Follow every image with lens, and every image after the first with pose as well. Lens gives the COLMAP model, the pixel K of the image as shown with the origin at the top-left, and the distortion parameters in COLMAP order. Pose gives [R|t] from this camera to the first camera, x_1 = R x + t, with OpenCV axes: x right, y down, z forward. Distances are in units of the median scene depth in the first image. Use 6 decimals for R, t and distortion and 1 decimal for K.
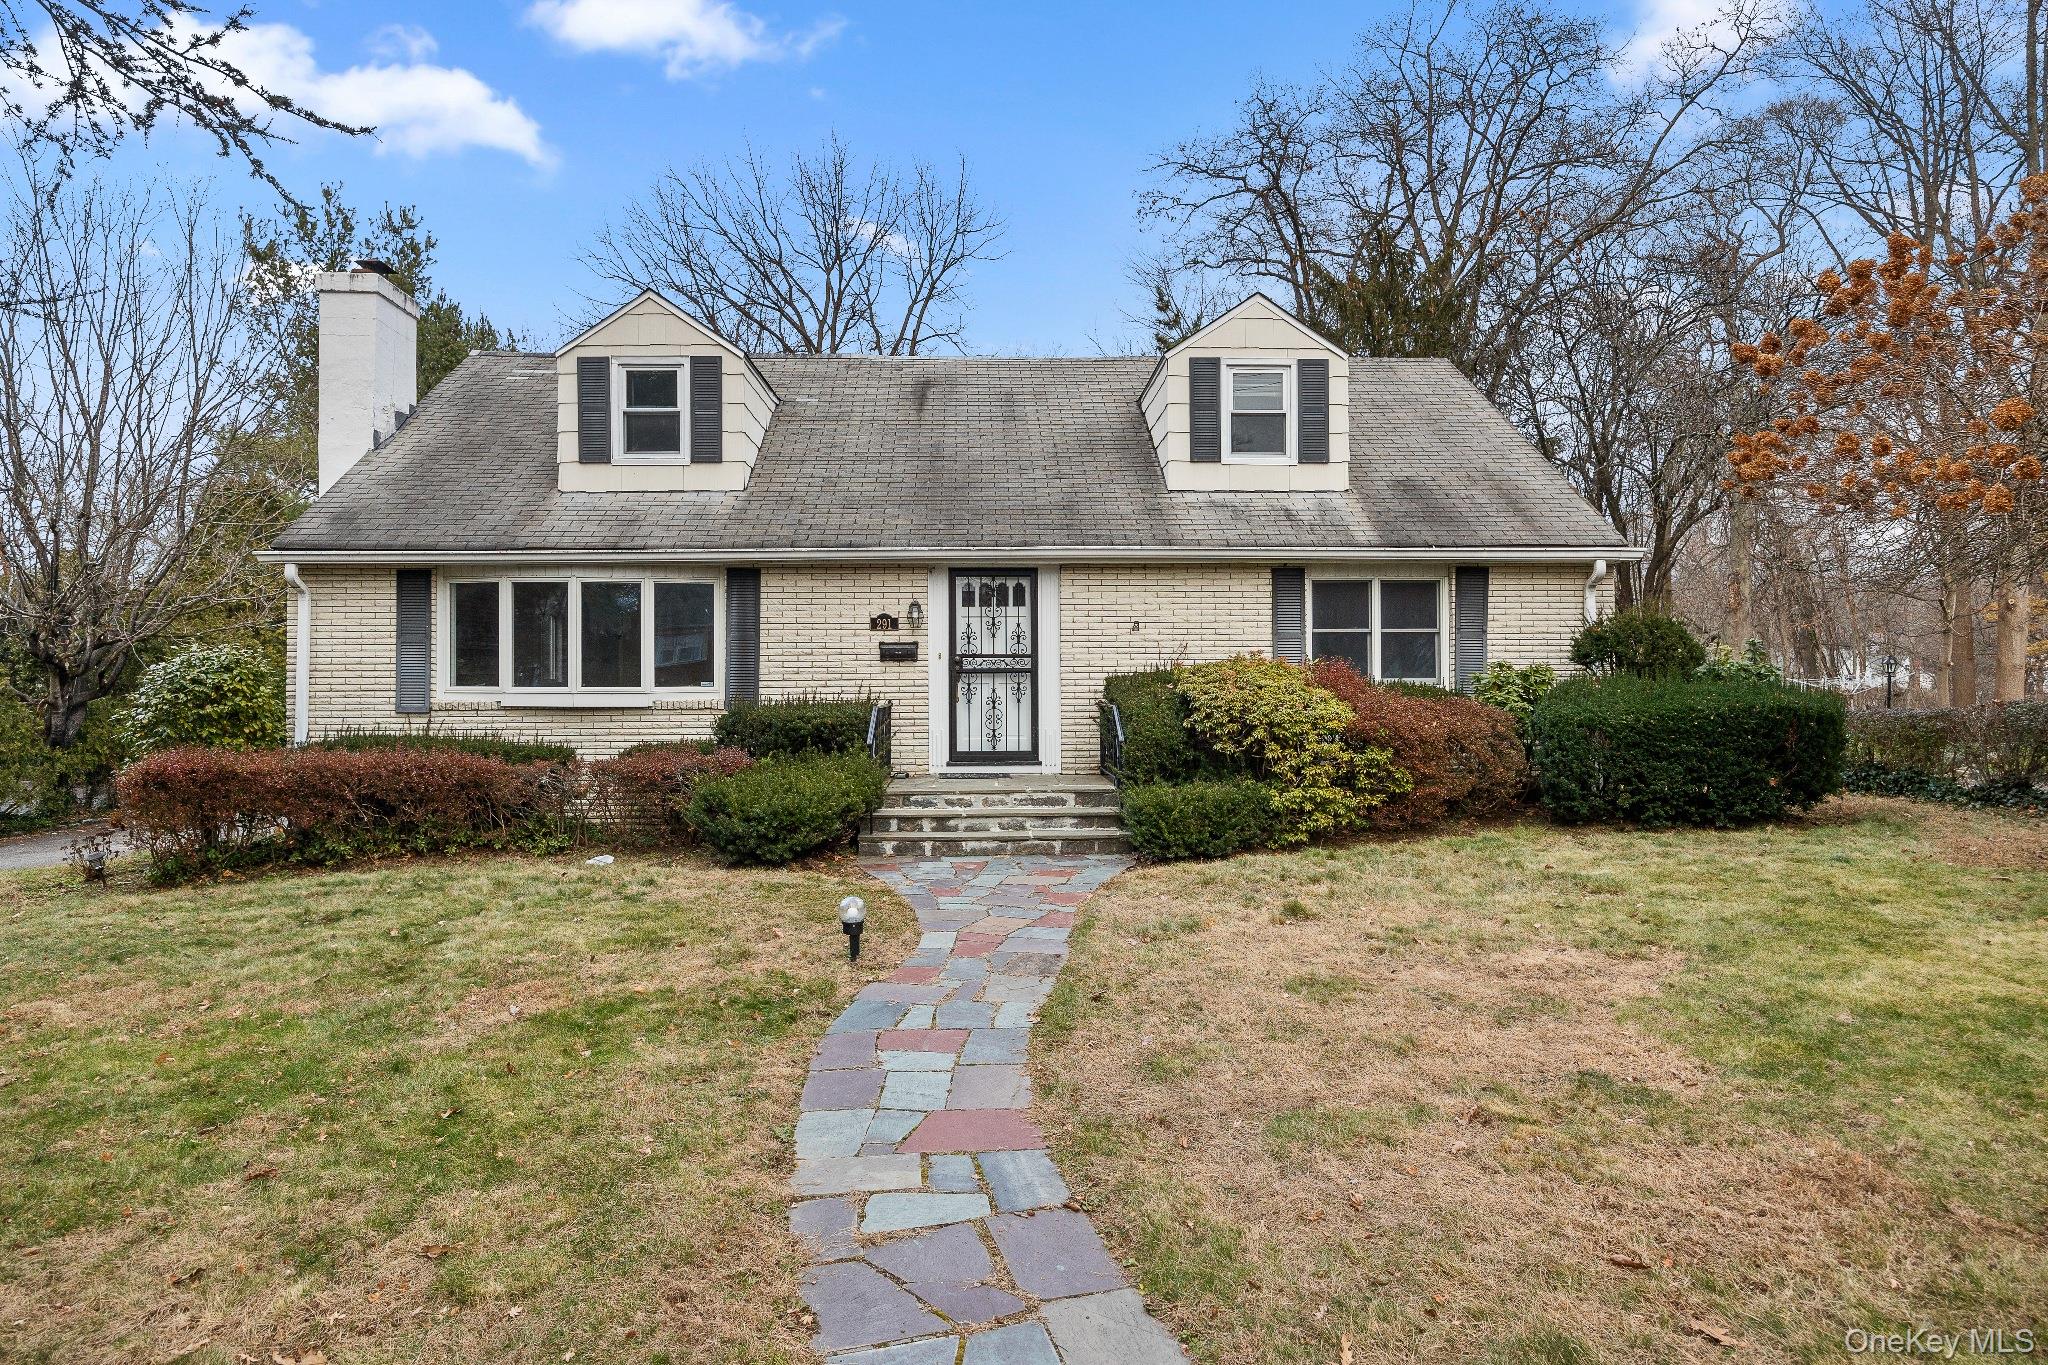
lens RADIAL K [[1096.7, 0, 1032.9], [0, 1096.7, 648.3], [0, 0, 1]] dist [-0.004737, 0.000401]
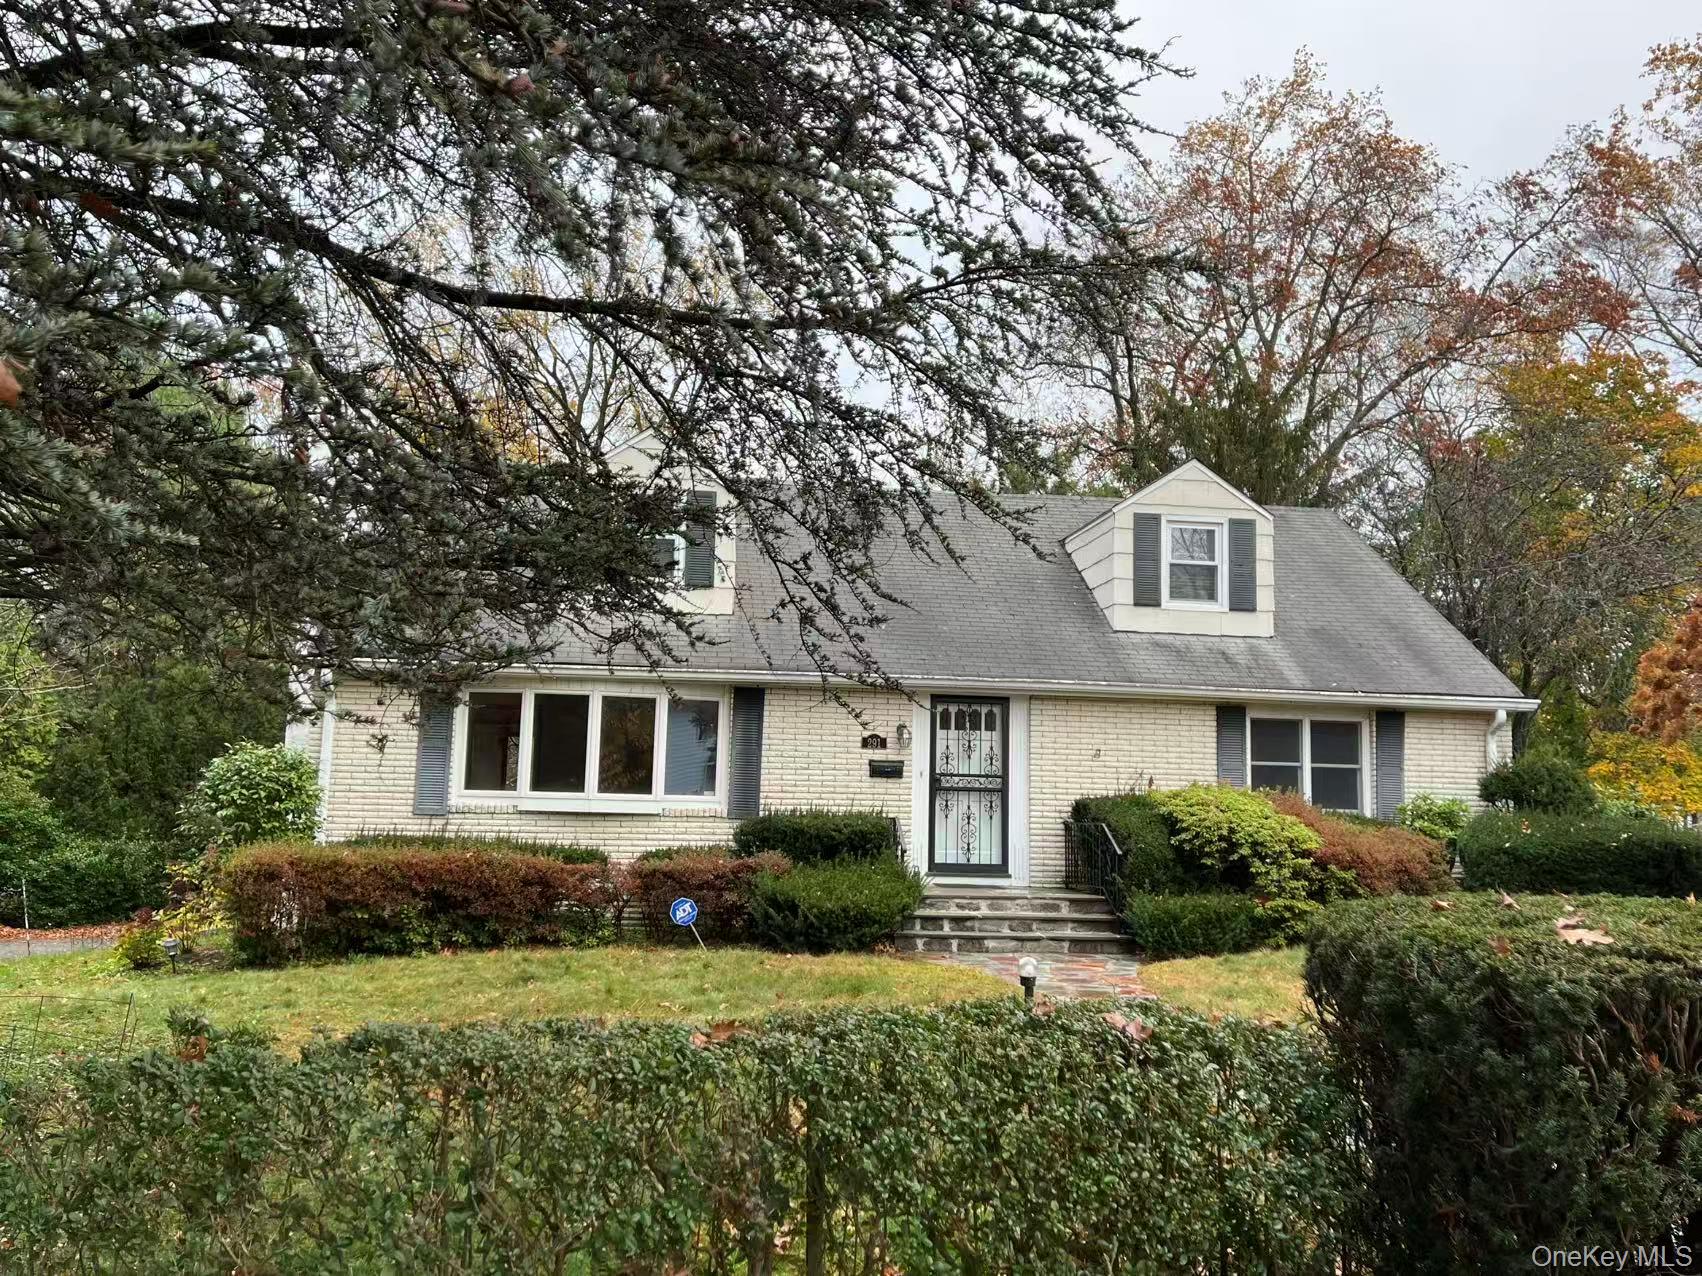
lens RADIAL K [[1316.2, 0, 849.3], [0, 1316.2, 637.5], [0, 0, 1]] dist [0.075420, -0.027417]
pose [[0.994415, 0.041605, 0.096991, -0.291774], [-0.031949, 0.994568, -0.099063, 0.003666], [-0.100586, 0.095411, 0.990343, -0.313942]]
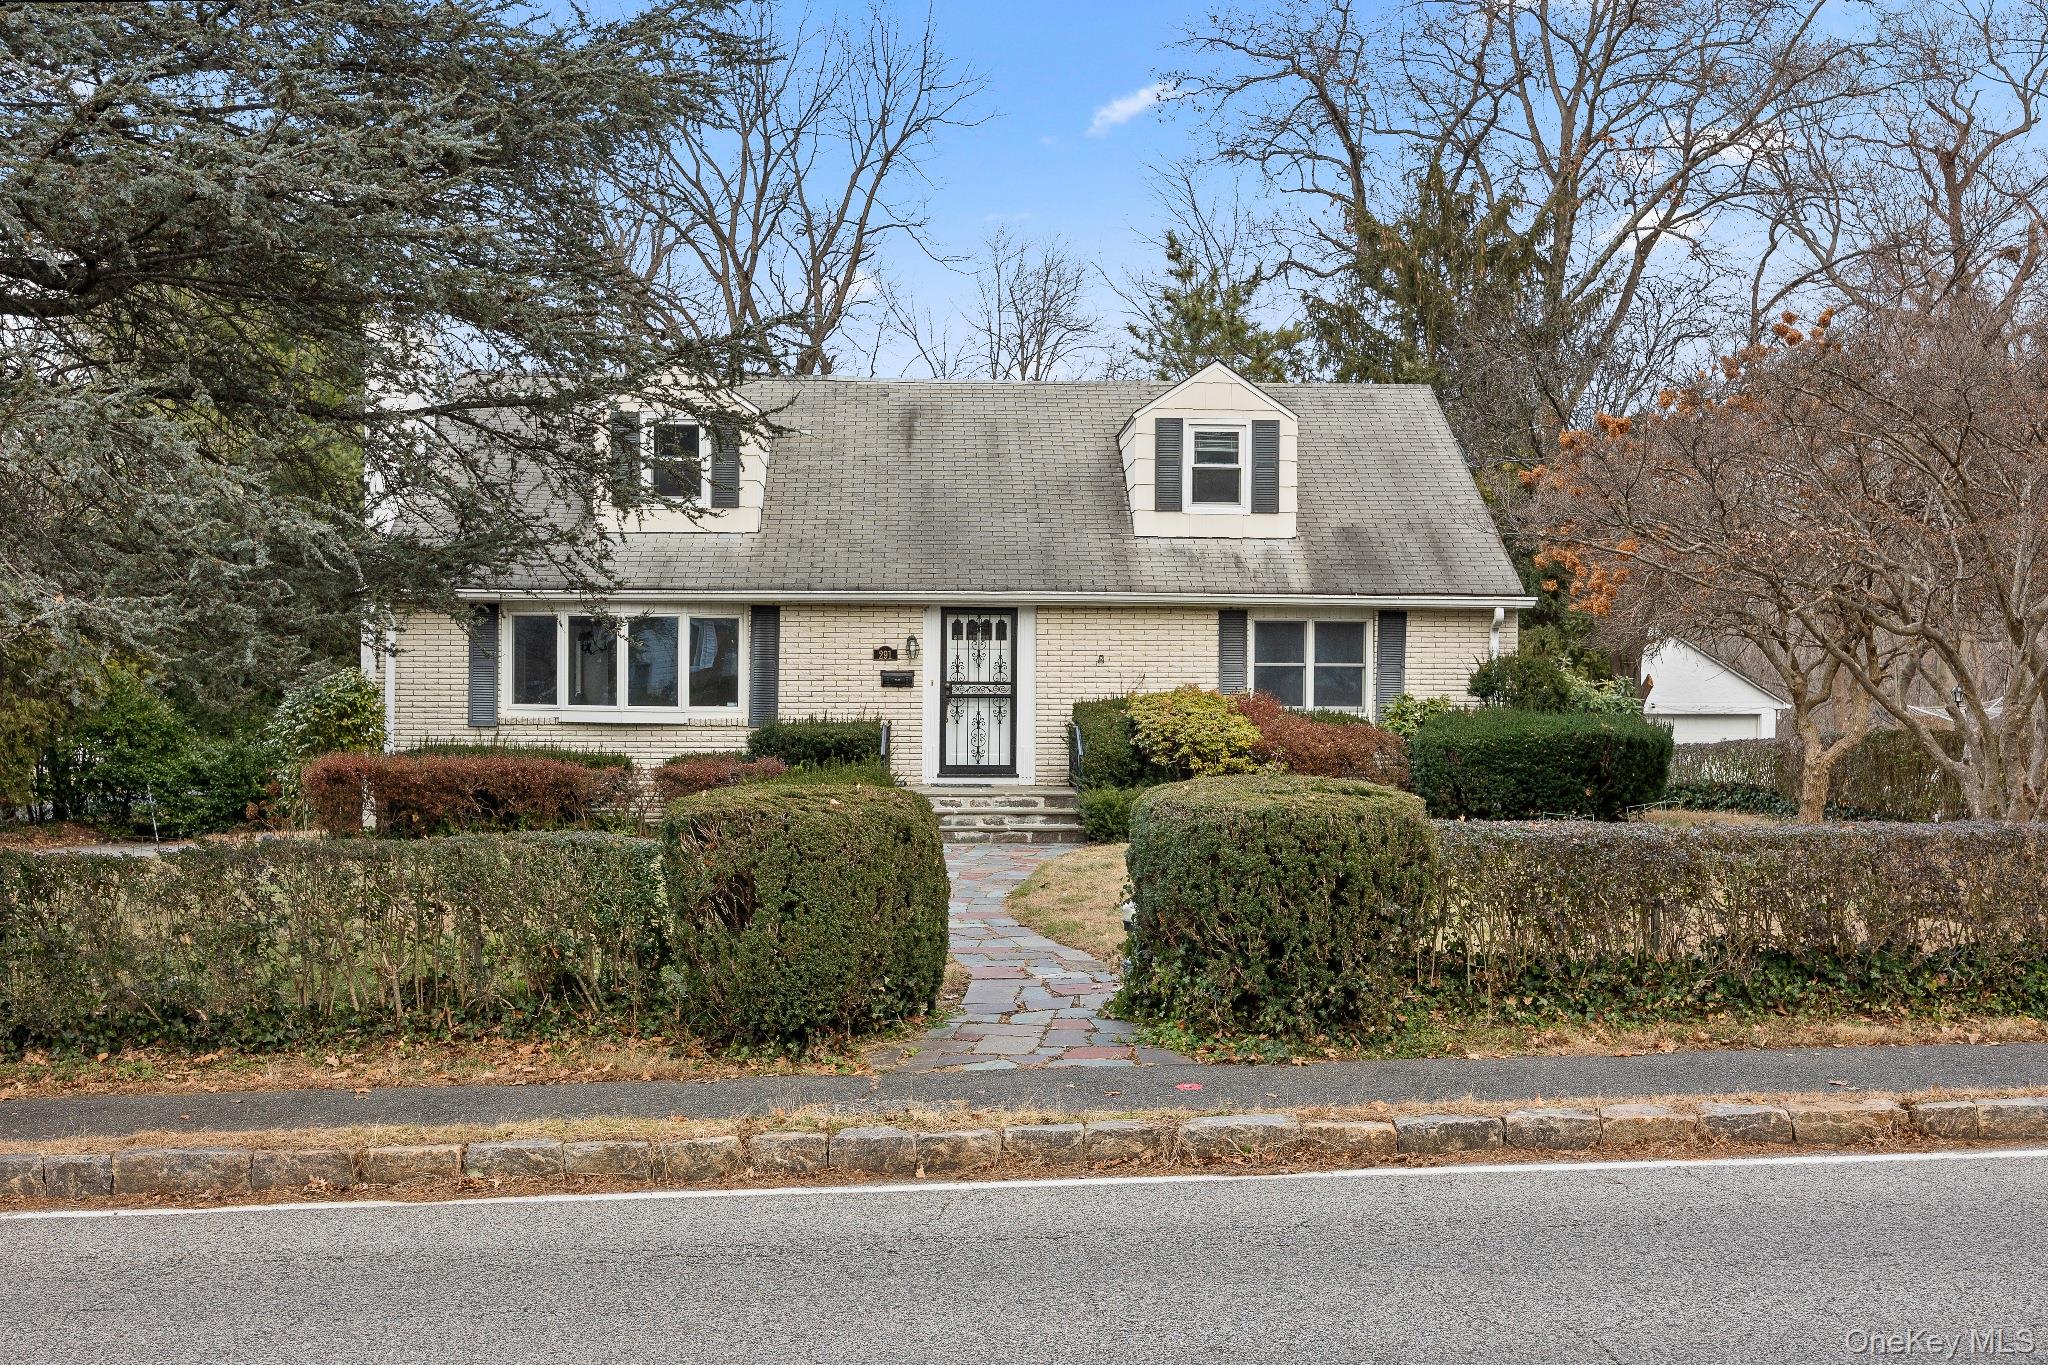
lens RADIAL K [[1808.0, 0, 1022.2], [0, 1808.0, 673.4], [0, 0, 1]] dist [0.000184, -0.002299]
pose [[0.999930, 0.011724, 0.001488, 0.007378], [-0.011755, 0.999658, 0.023360, -0.048886], [-0.001213, -0.023376, 0.999726, -0.917743]]
